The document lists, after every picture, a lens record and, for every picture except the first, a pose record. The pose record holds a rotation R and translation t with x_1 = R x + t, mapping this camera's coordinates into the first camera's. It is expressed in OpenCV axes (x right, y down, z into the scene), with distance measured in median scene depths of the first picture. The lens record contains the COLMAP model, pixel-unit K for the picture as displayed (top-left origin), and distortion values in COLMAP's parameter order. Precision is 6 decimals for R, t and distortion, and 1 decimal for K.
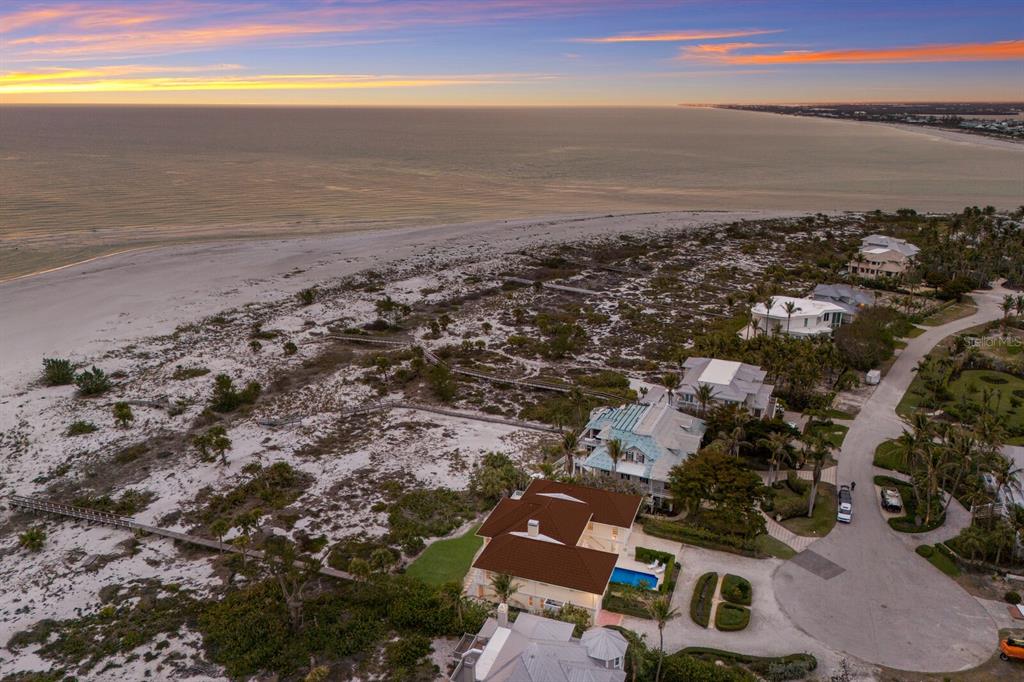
lens RADIAL K [[742.1, 0, 517.8], [0, 742.1, 335.8], [0, 0, 1]] dist [0.057777, -0.058544]
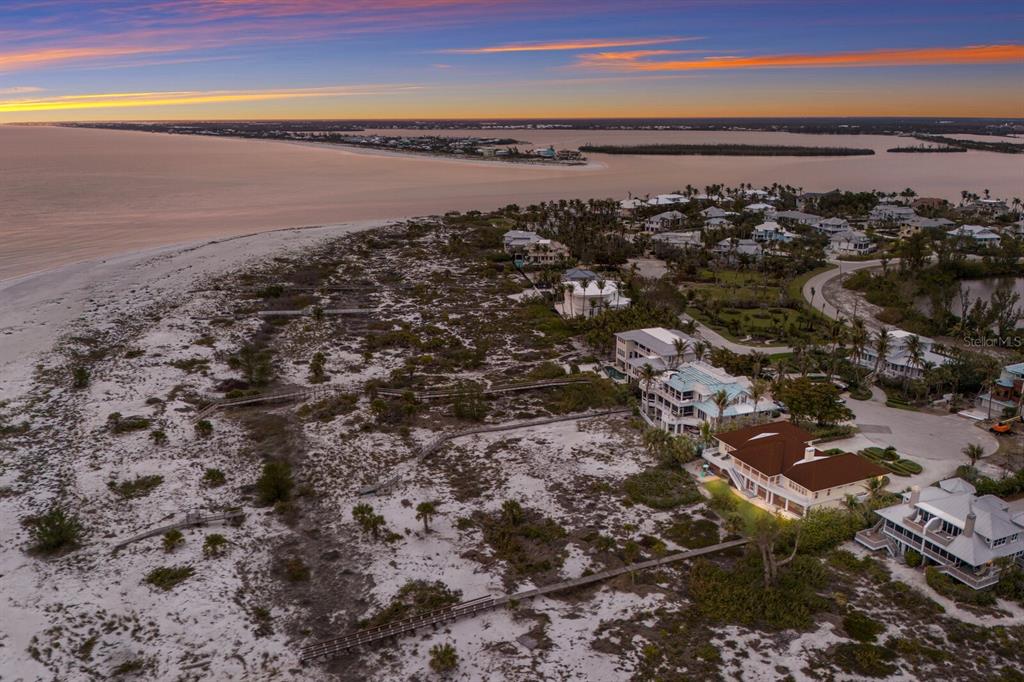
lens RADIAL K [[742.1, 0, 518.6], [0, 742.1, 346.8], [0, 0, 1]] dist [0.057777, -0.058544]
pose [[0.737244, -0.199365, 0.645542, -0.684313], [0.203366, 0.976643, 0.069365, -0.068318], [-0.644292, 0.080143, 0.760568, 0.192538]]
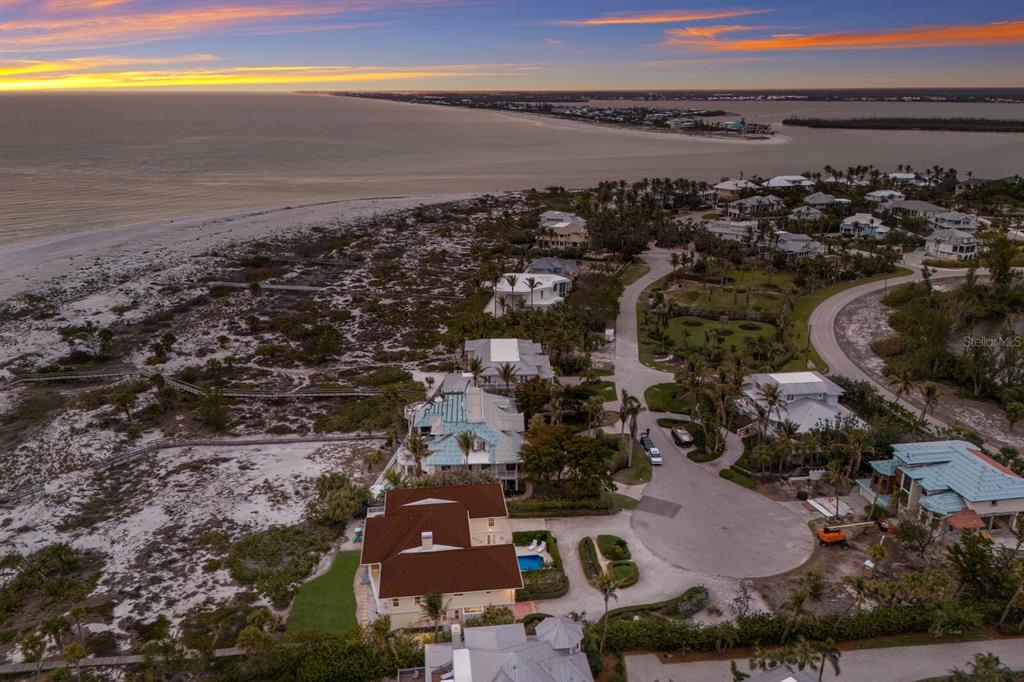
lens RADIAL K [[742.1, 0, 505.4], [0, 742.1, 339.8], [0, 0, 1]] dist [0.057777, -0.058544]
pose [[0.896240, -0.141035, 0.420551, -0.152195], [0.132340, 0.989945, 0.049954, -0.016802], [-0.423368, 0.010884, 0.905893, 0.059353]]
